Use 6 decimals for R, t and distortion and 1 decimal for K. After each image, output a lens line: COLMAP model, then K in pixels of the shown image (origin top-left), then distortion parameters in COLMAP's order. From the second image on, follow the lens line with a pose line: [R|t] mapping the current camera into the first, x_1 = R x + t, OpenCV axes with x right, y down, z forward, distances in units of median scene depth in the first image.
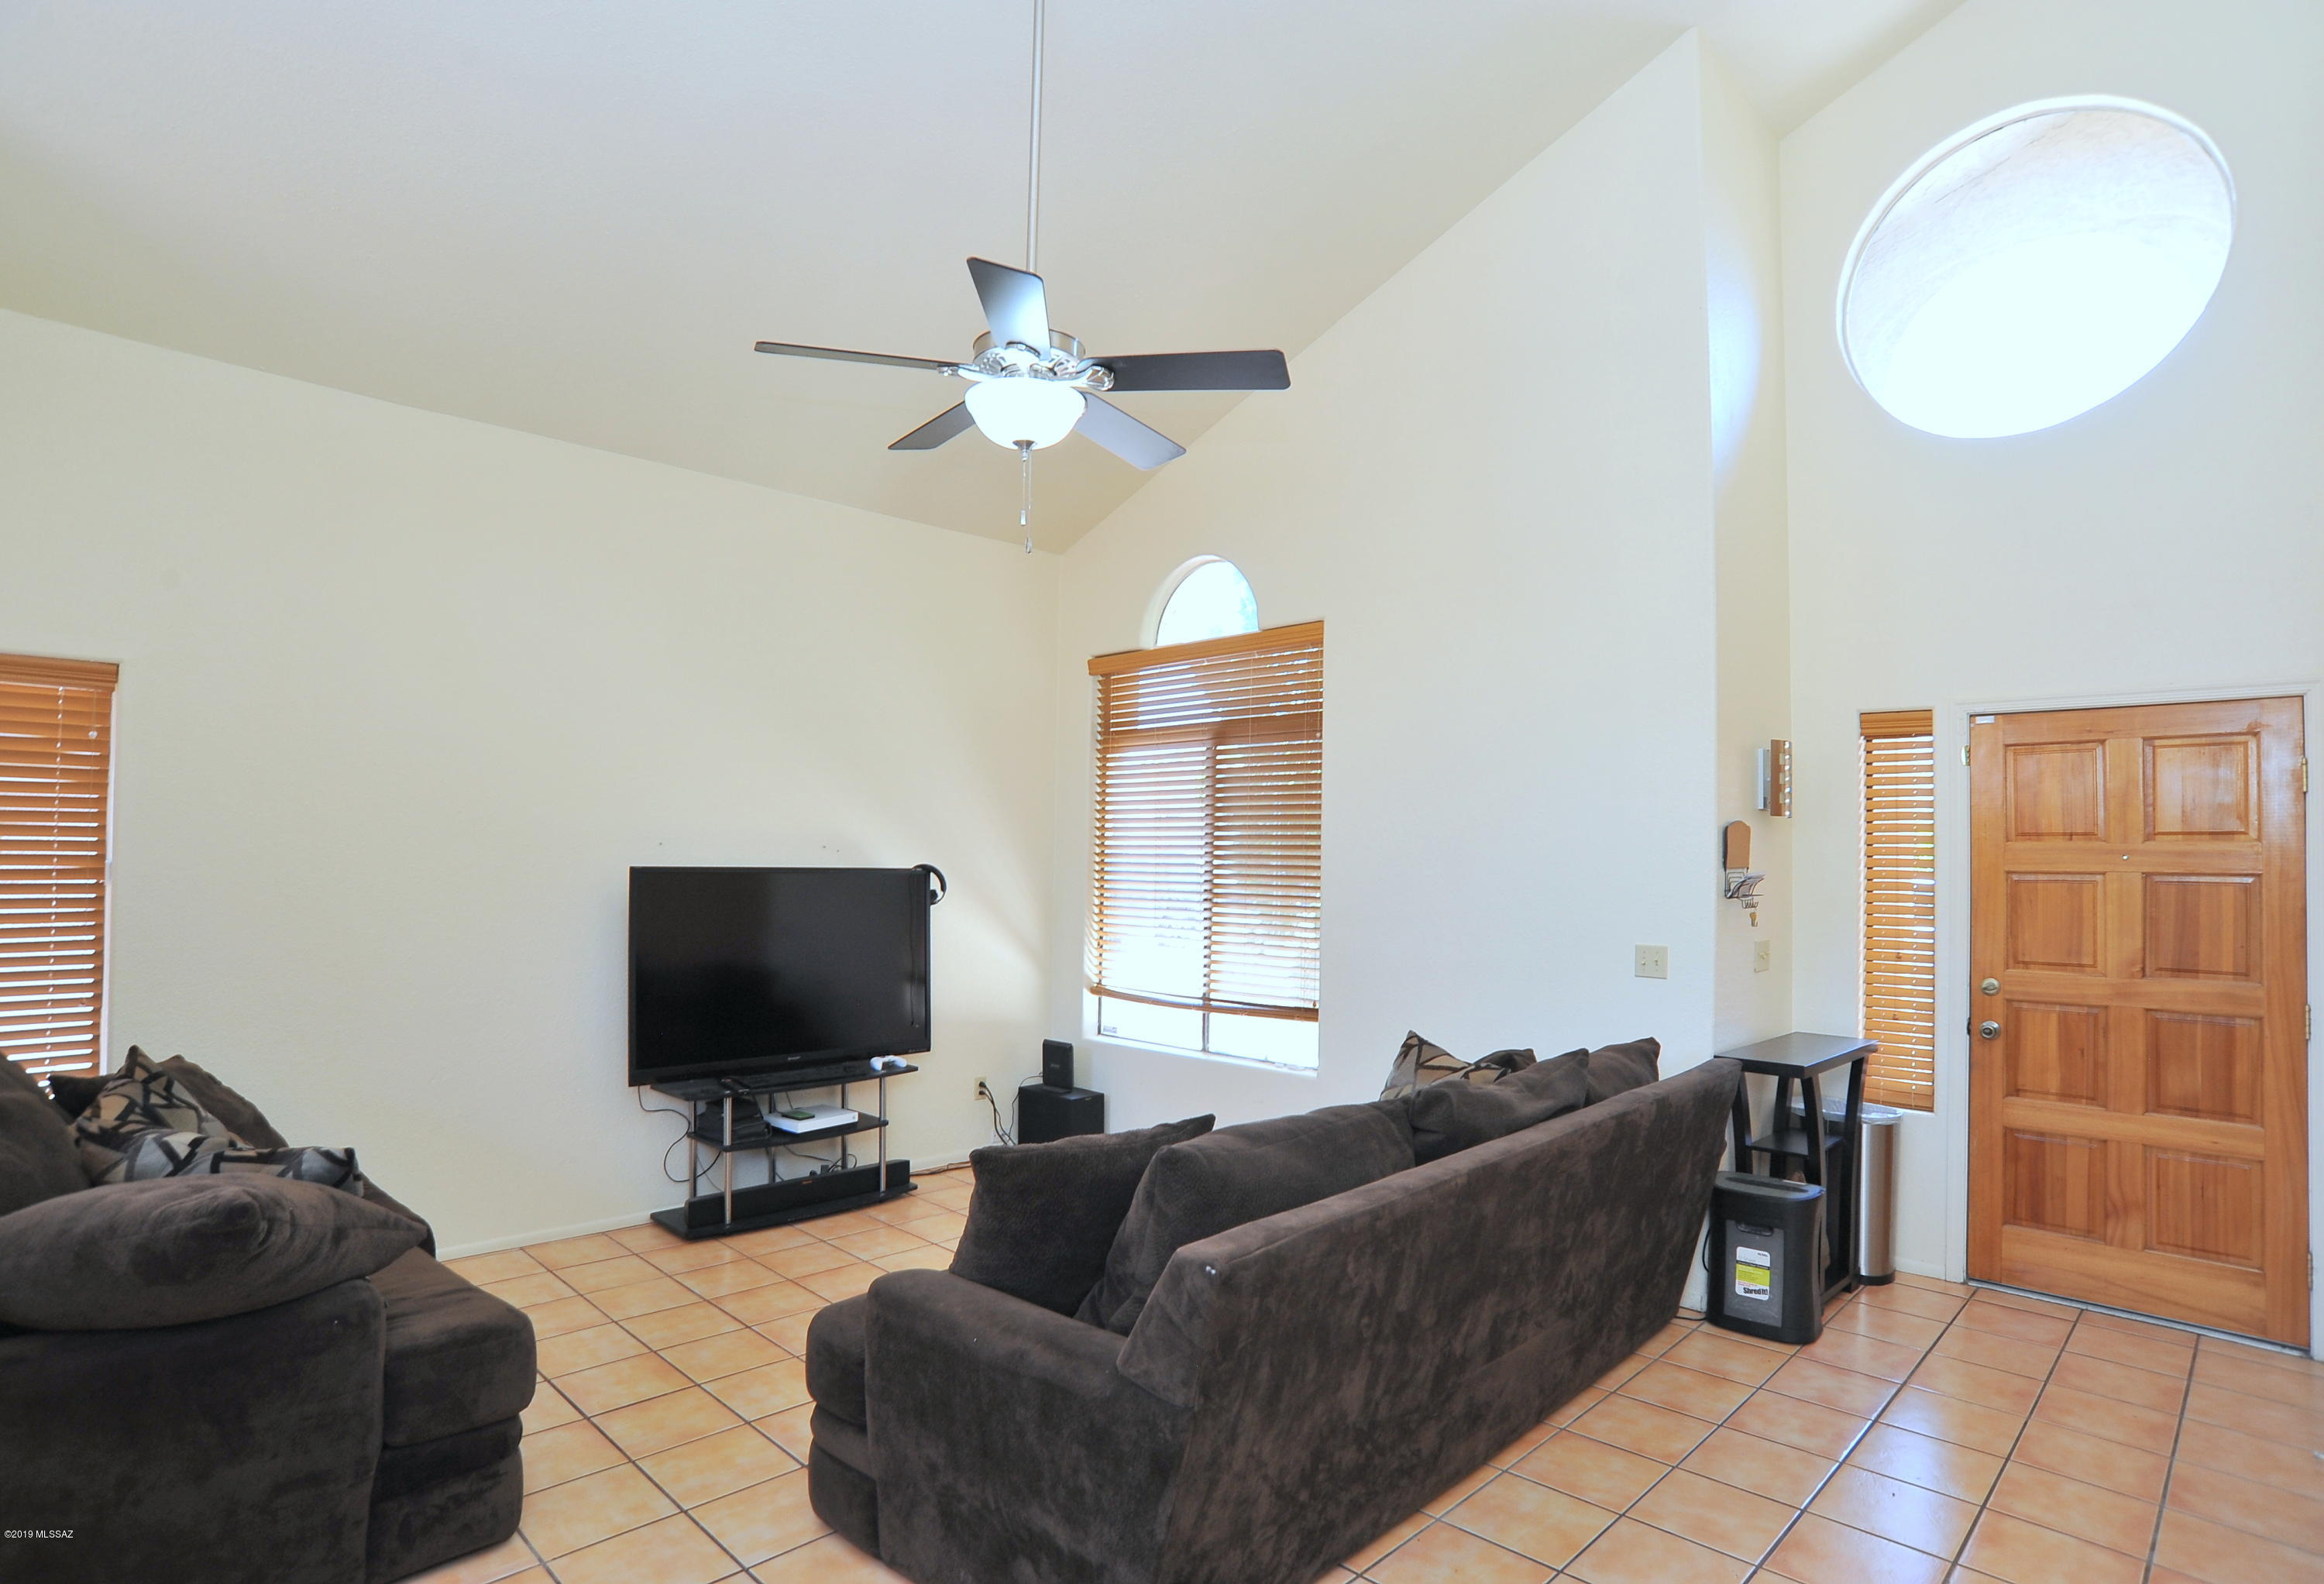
lens RADIAL K [[1186.8, 0, 1160.1], [0, 1186.8, 824.5], [0, 0, 1]] dist [-0.062703, 0.000535]
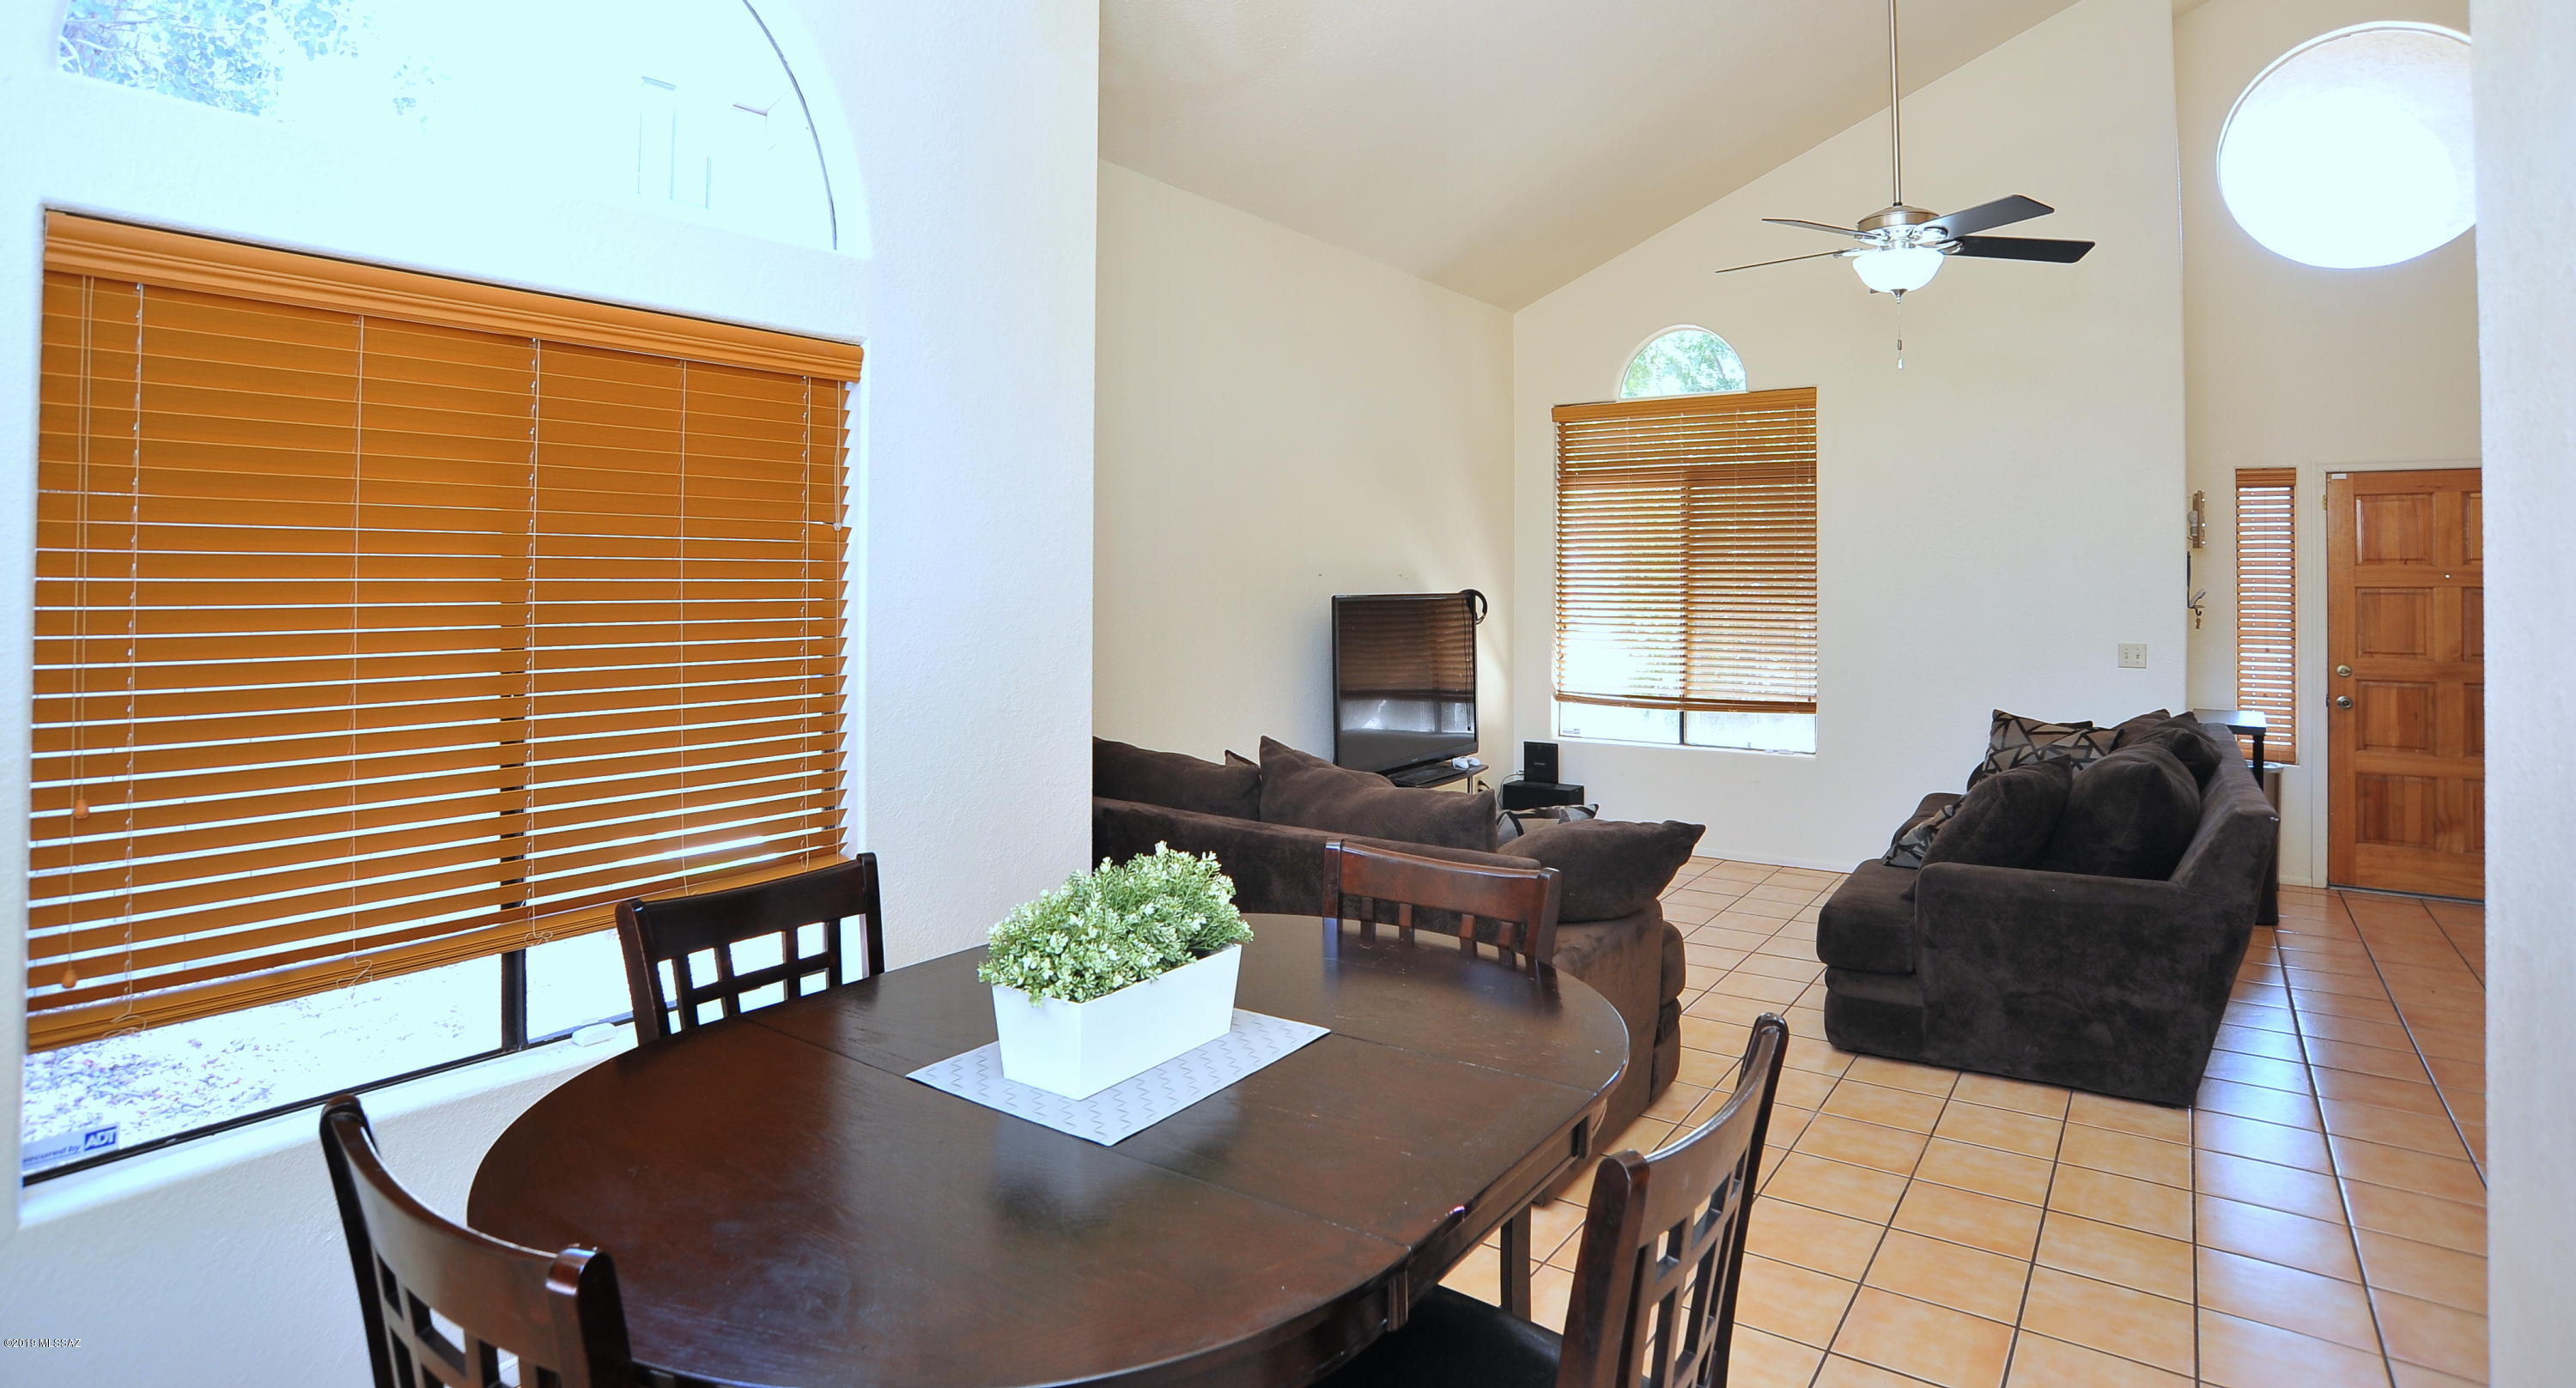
lens RADIAL K [[1292.8, 0, 1360.5], [0, 1292.8, 558.5], [0, 0, 1]] dist [0.000031, -0.000194]
pose [[0.978030, -0.006223, 0.208373, -0.761861], [0.003455, 0.999901, 0.013645, -0.018359], [-0.208437, -0.012625, 0.977954, -0.273663]]
